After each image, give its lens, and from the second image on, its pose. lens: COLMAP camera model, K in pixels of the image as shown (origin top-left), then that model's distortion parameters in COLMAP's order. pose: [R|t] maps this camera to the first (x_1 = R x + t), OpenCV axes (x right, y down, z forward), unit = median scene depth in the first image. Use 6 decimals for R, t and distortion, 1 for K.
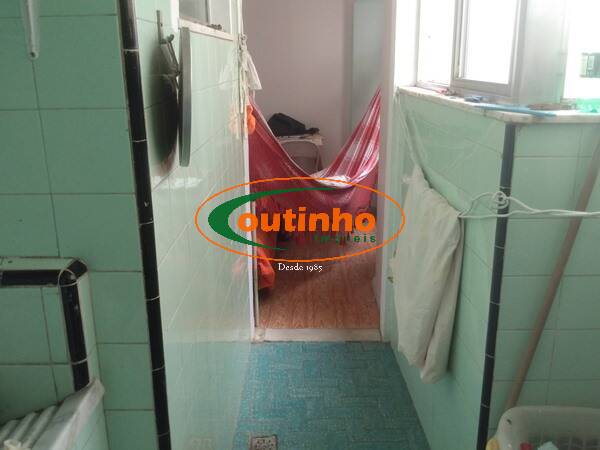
lens RADIAL K [[555.0, 0, 300.0], [0, 555.0, 225.0], [0, 0, 1]] dist [0.106111, -0.246943]
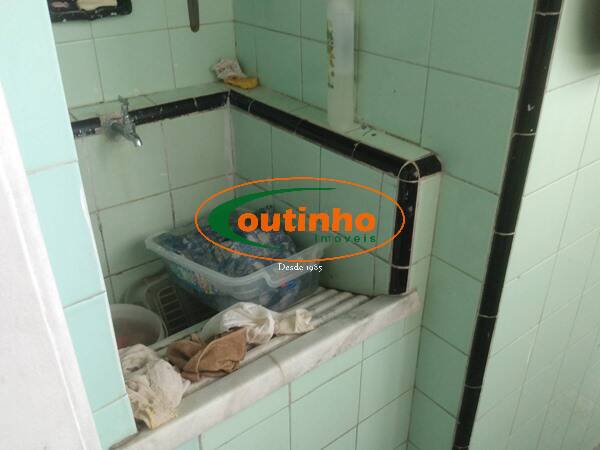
lens RADIAL K [[555.0, 0, 300.0], [0, 555.0, 225.0], [0, 0, 1]] dist [0.106111, -0.246943]
pose [[0.610327, 0.390343, -0.689299, 0.089627], [-0.221564, 0.919551, 0.324553, -0.066353], [0.760532, -0.045359, 0.647714, 0.317881]]
